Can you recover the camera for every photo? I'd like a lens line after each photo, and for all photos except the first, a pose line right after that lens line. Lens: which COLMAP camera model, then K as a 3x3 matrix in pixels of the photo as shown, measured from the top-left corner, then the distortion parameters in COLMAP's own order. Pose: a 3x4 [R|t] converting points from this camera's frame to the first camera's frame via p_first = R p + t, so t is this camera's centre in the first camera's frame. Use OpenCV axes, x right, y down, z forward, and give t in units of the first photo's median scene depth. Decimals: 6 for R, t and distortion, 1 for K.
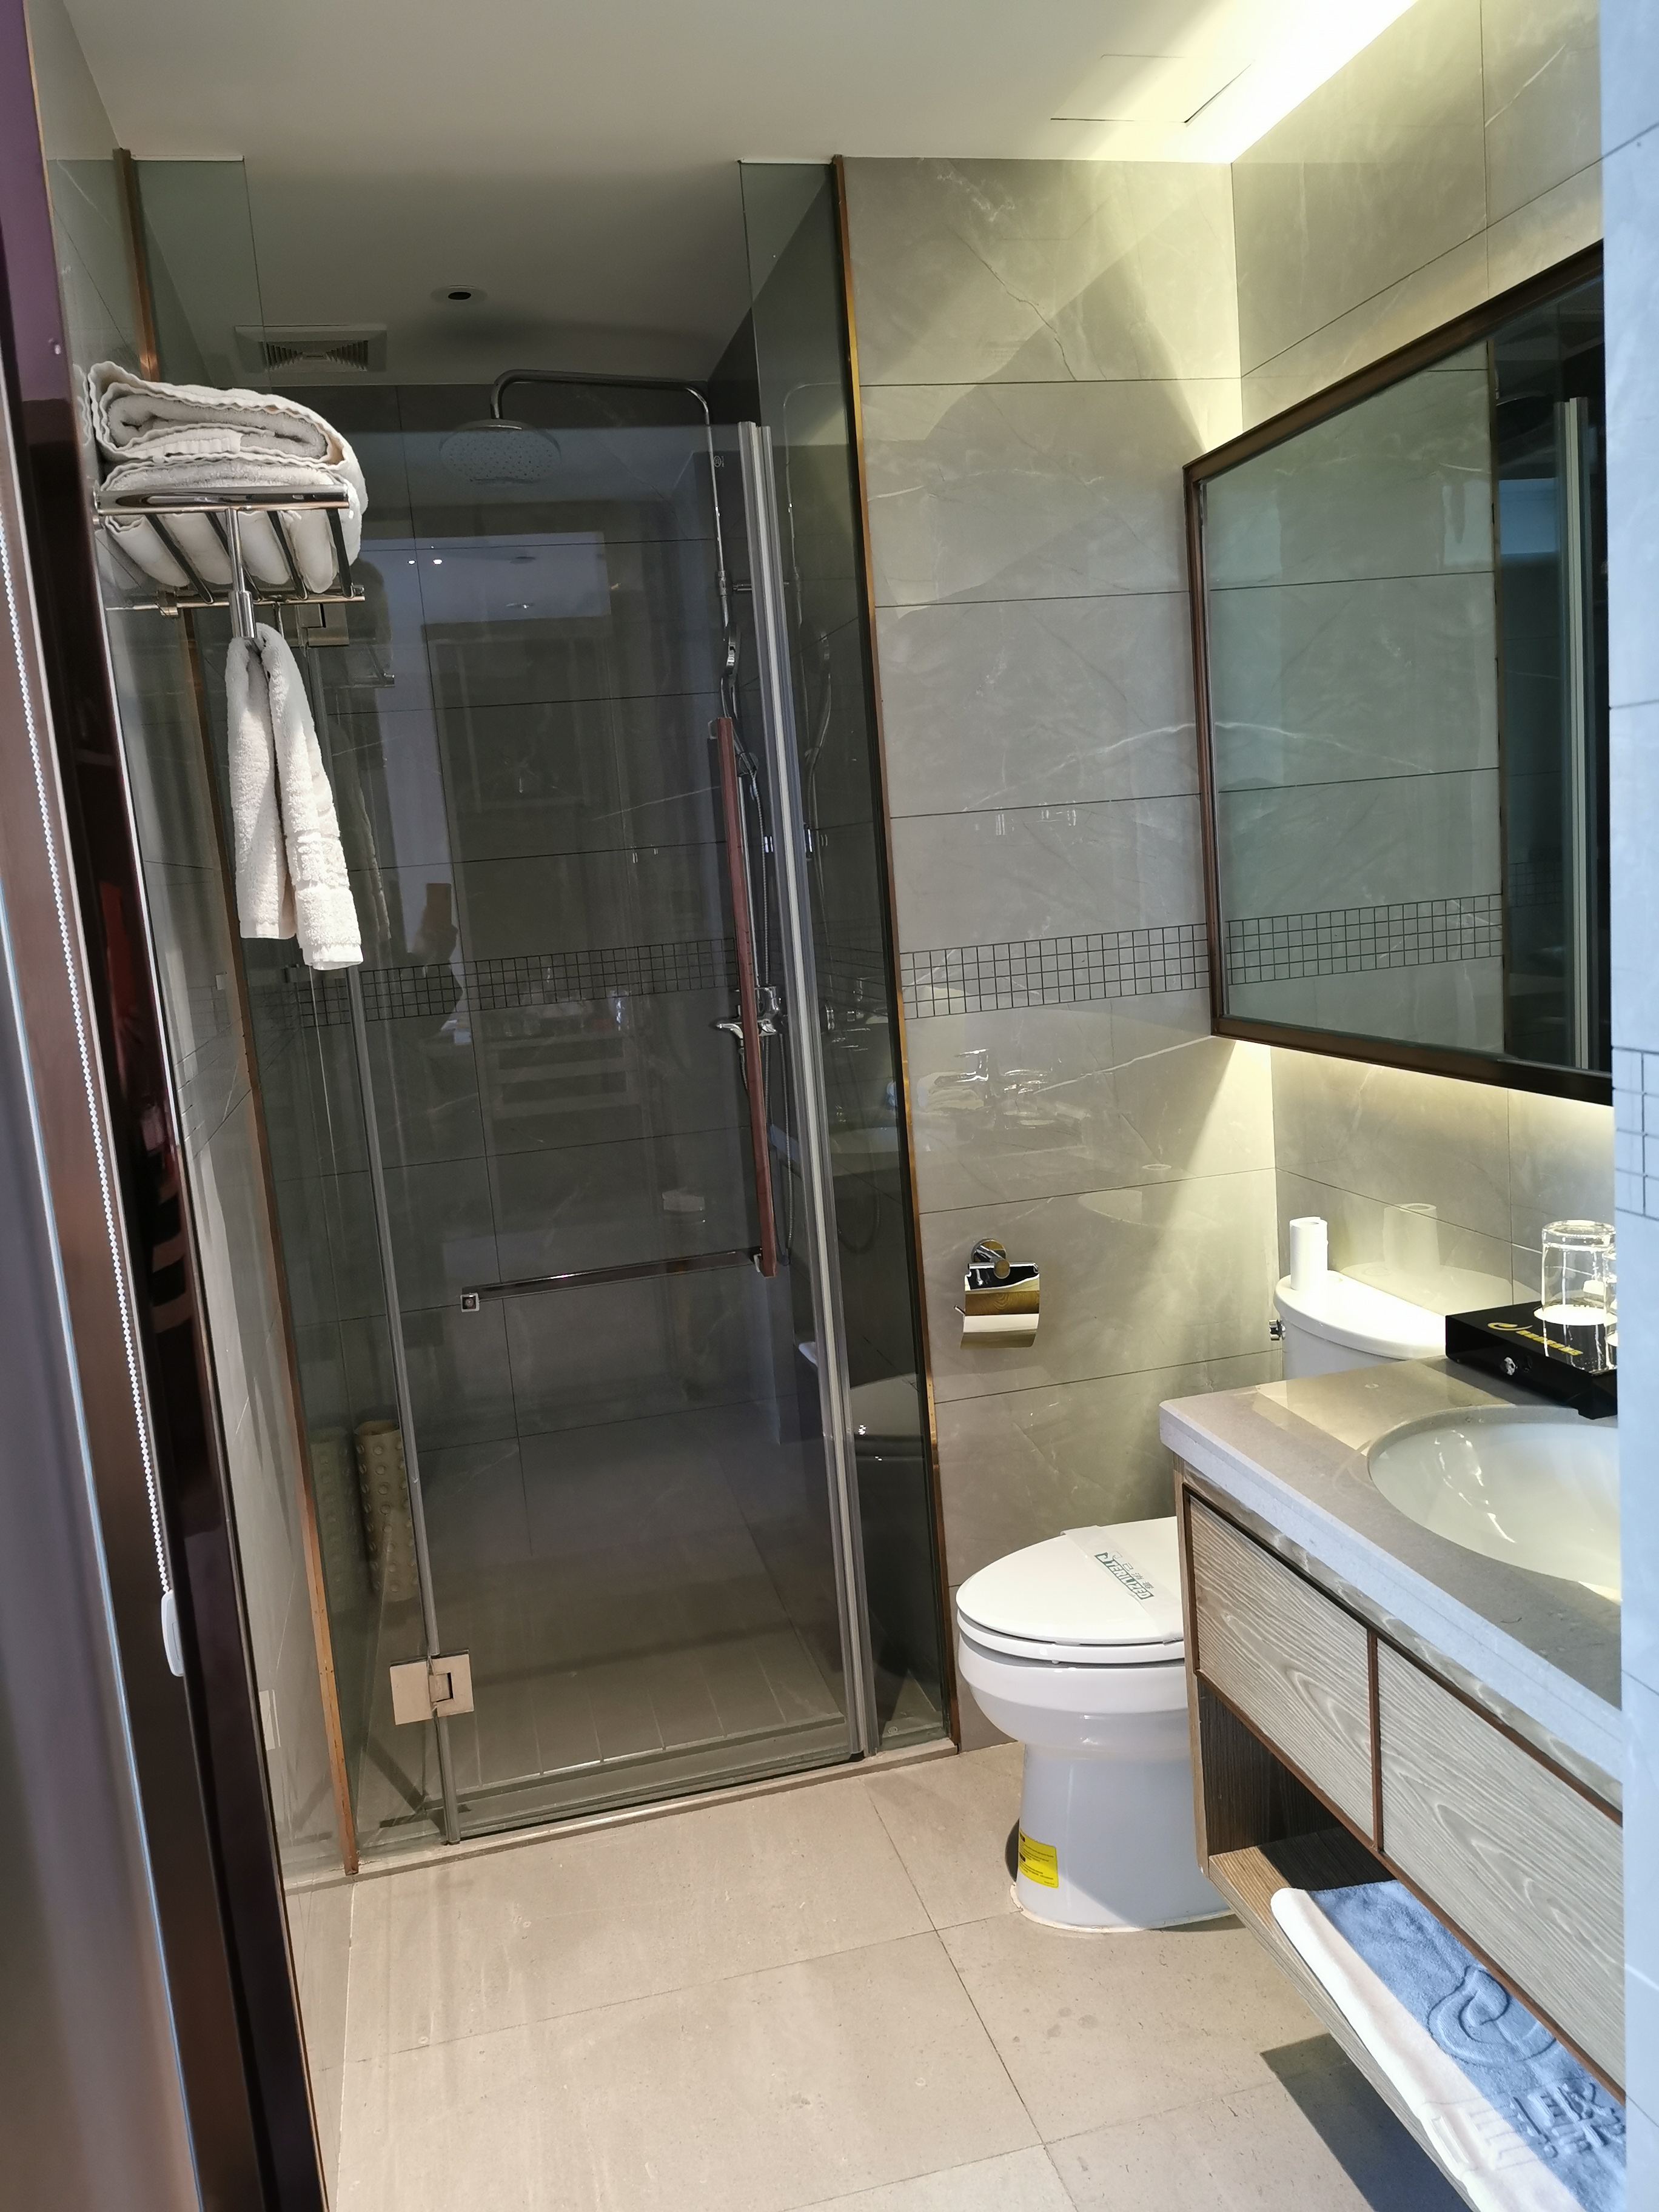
lens RADIAL K [[1706.6, 0, 827.7], [0, 1706.6, 1090.0], [0, 0, 1]] dist [0.074698, -0.096924]
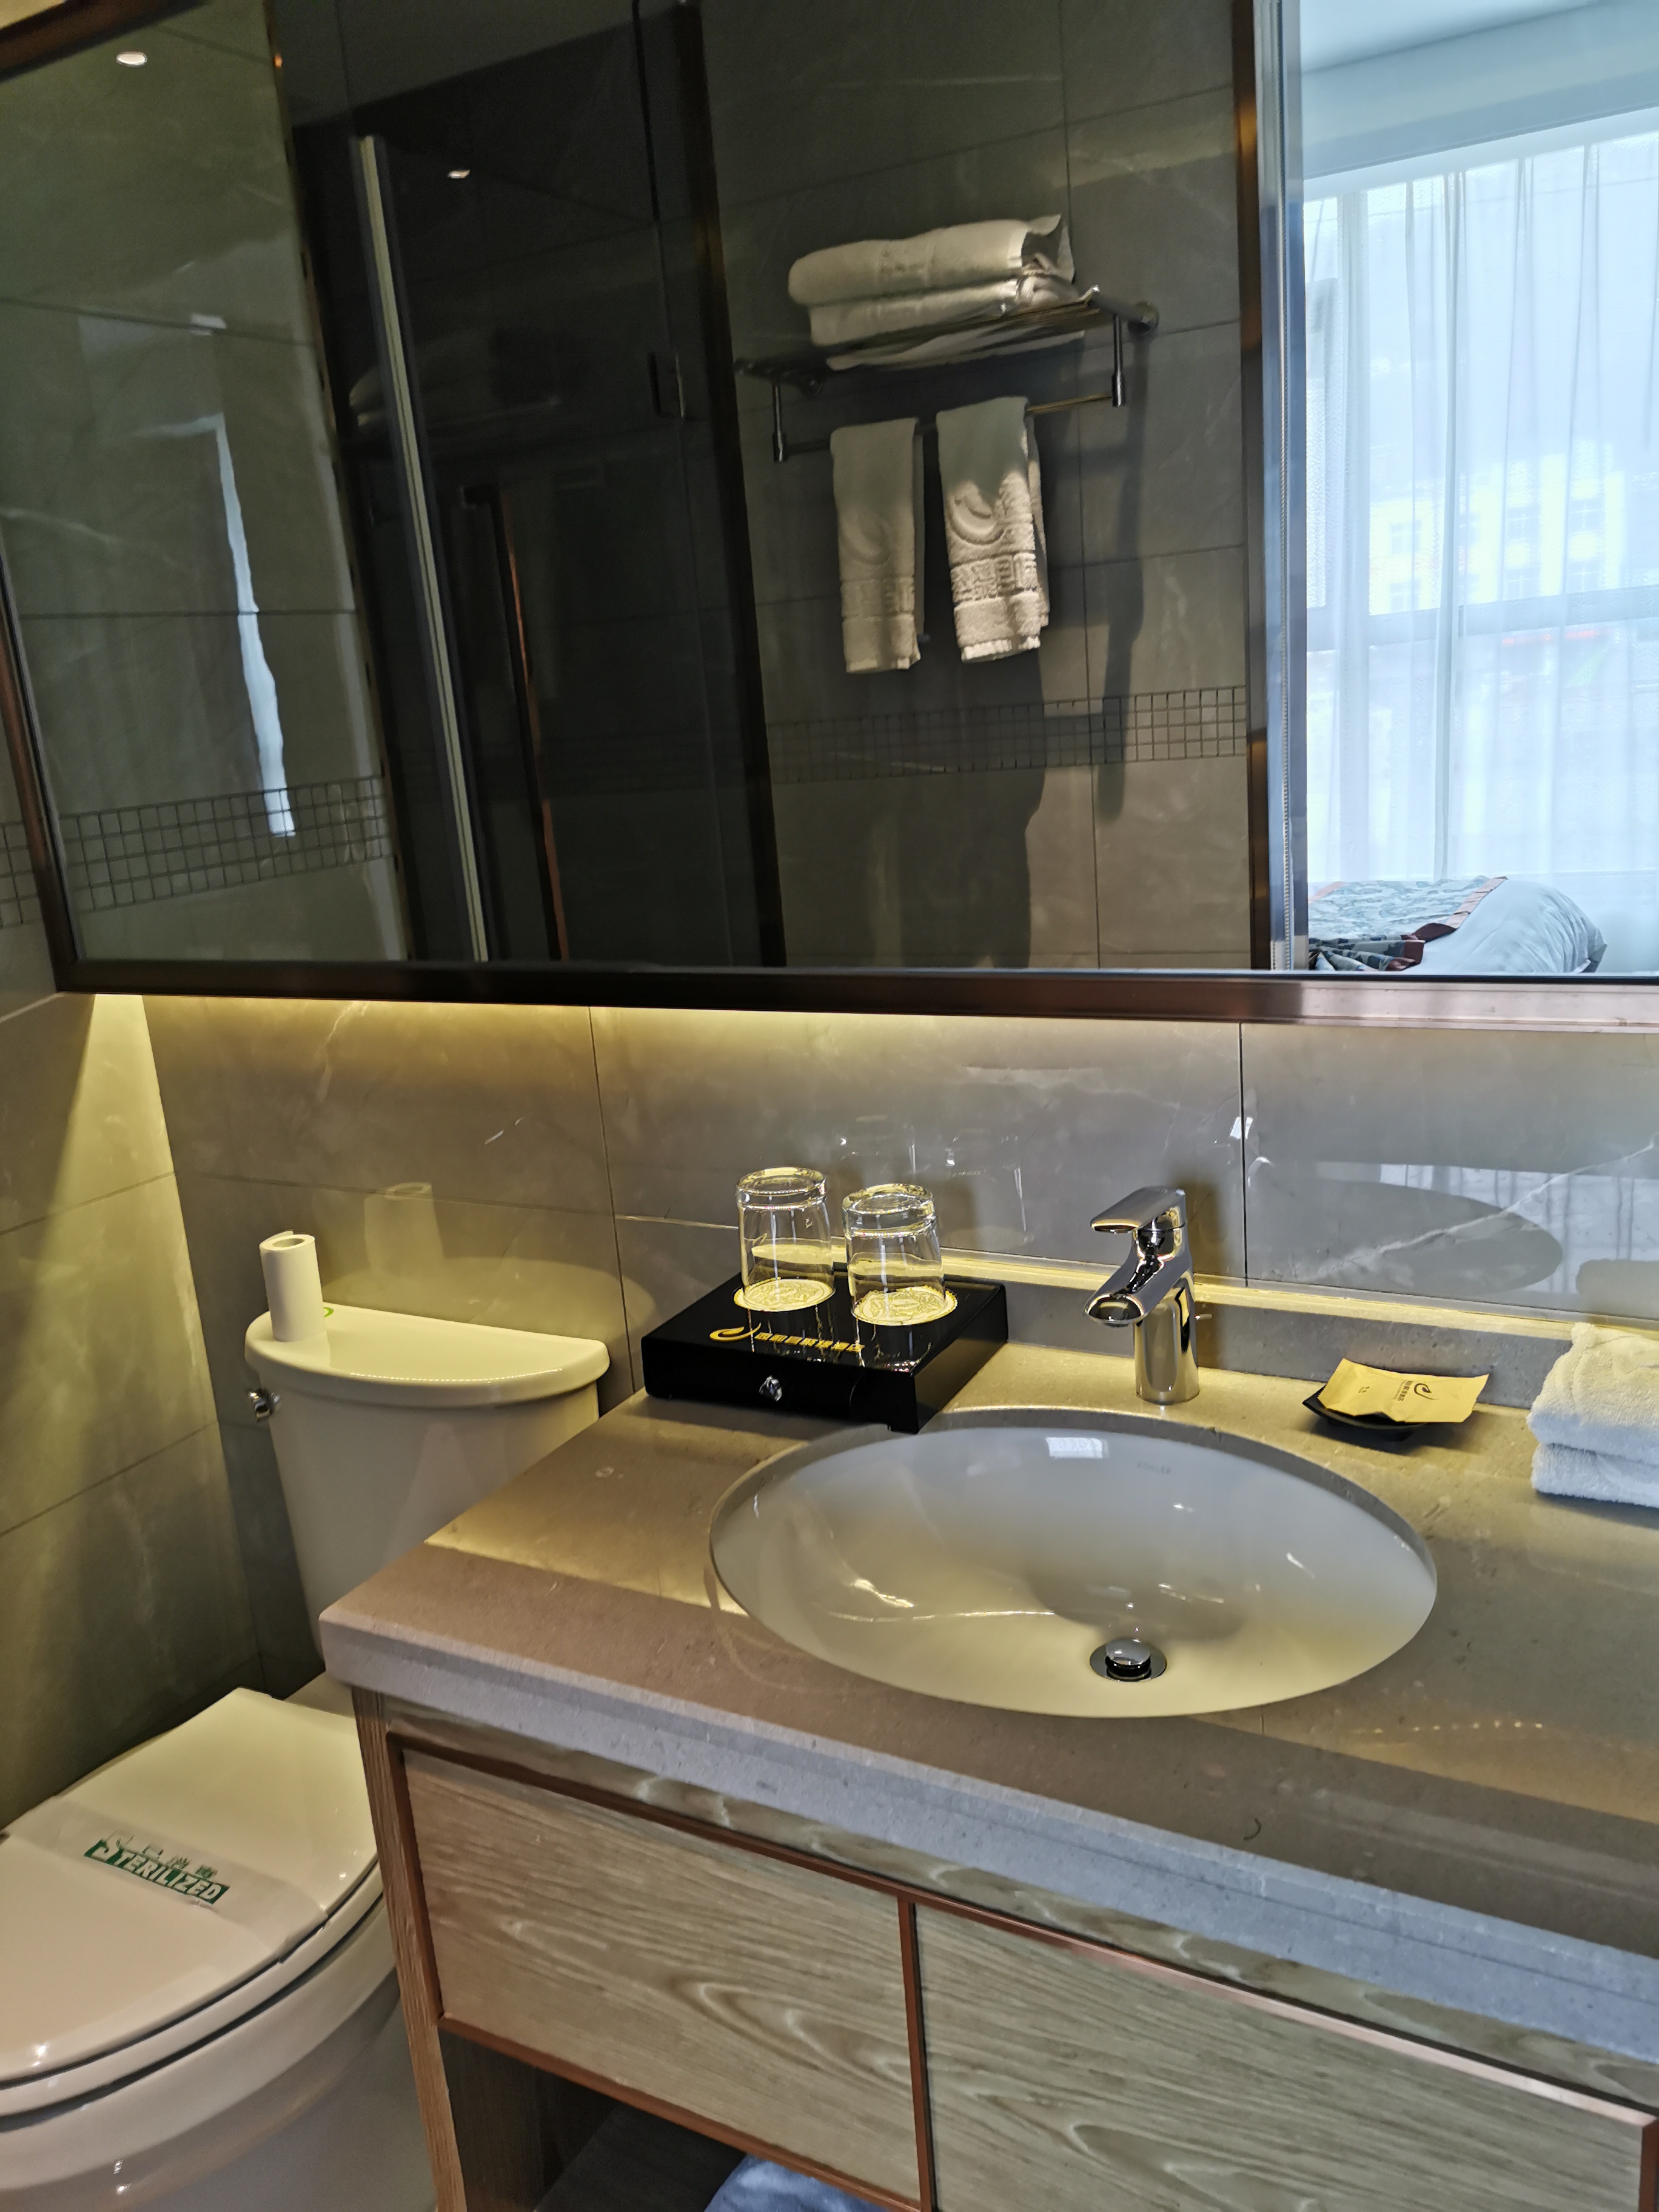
lens RADIAL K [[1706.6, 0, 827.7], [0, 1706.6, 1090.0], [0, 0, 1]] dist [0.074698, -0.096924]
pose [[0.679710, -0.149185, 0.718150, -0.074985], [0.125712, 0.988304, 0.086322, -0.019503], [-0.722628, 0.031606, 0.690514, 0.430633]]
